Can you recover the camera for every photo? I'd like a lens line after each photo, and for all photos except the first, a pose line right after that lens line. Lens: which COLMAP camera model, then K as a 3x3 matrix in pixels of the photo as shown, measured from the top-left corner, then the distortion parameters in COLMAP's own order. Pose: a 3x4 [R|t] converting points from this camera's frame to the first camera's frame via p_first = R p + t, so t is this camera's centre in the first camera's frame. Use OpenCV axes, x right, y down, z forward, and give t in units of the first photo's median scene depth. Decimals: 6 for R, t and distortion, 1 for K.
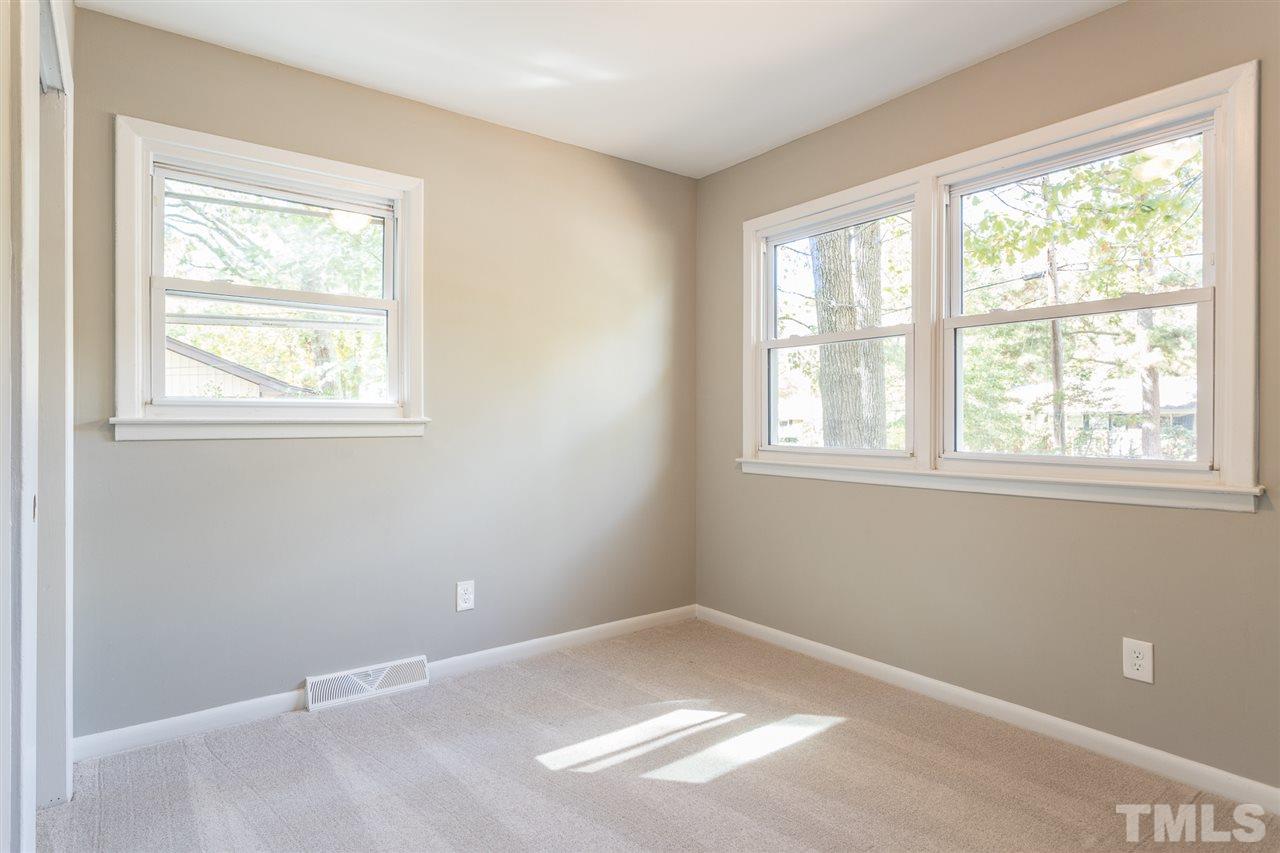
lens RADIAL K [[710.7, 0, 638.8], [0, 710.7, 418.0], [0, 0, 1]] dist [0.003804, 0.000174]
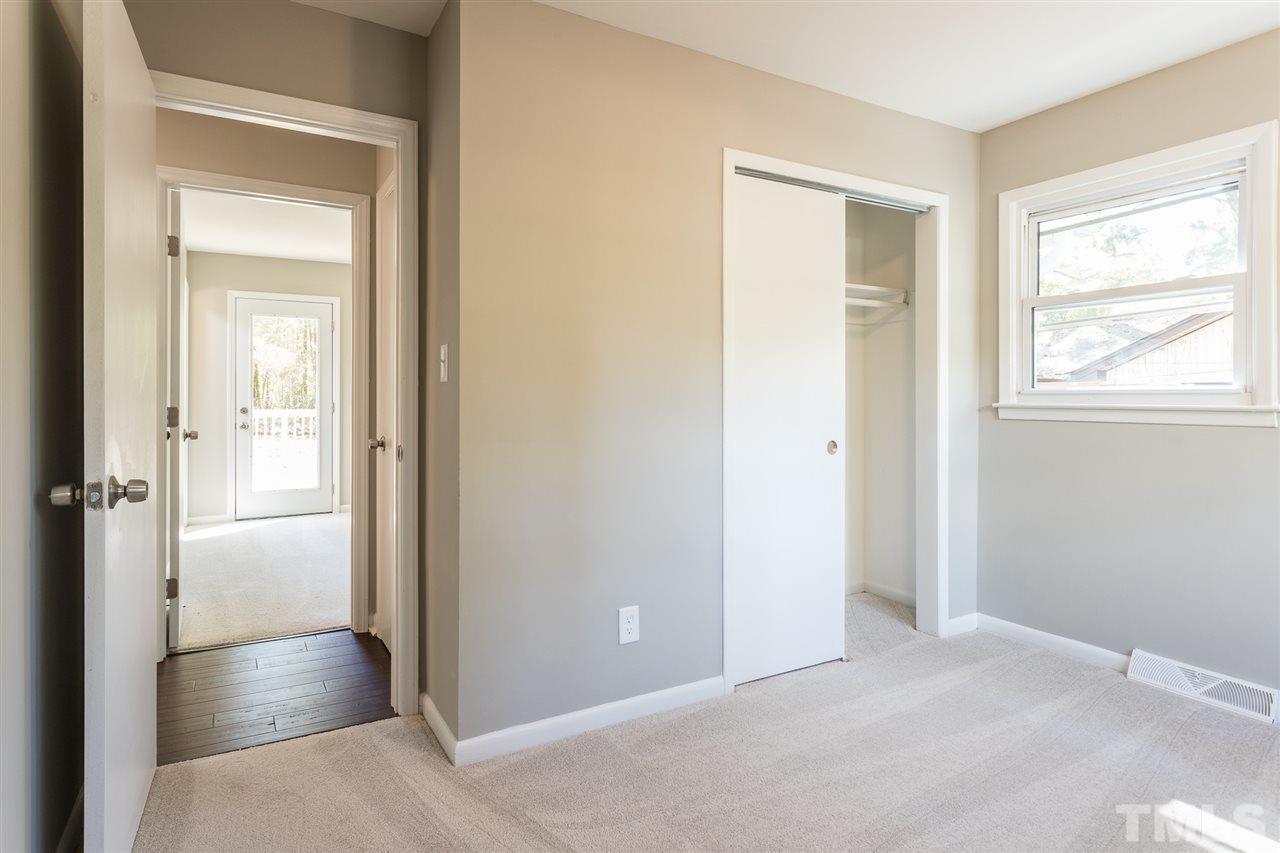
lens RADIAL K [[710.7, 0, 644.4], [0, 710.7, 399.0], [0, 0, 1]] dist [0.003804, 0.000174]
pose [[-0.122620, -0.002398, -0.992451, 0.729670], [-0.005884, 0.999981, -0.001690, -0.001960], [0.992436, 0.005632, -0.122632, 0.429151]]
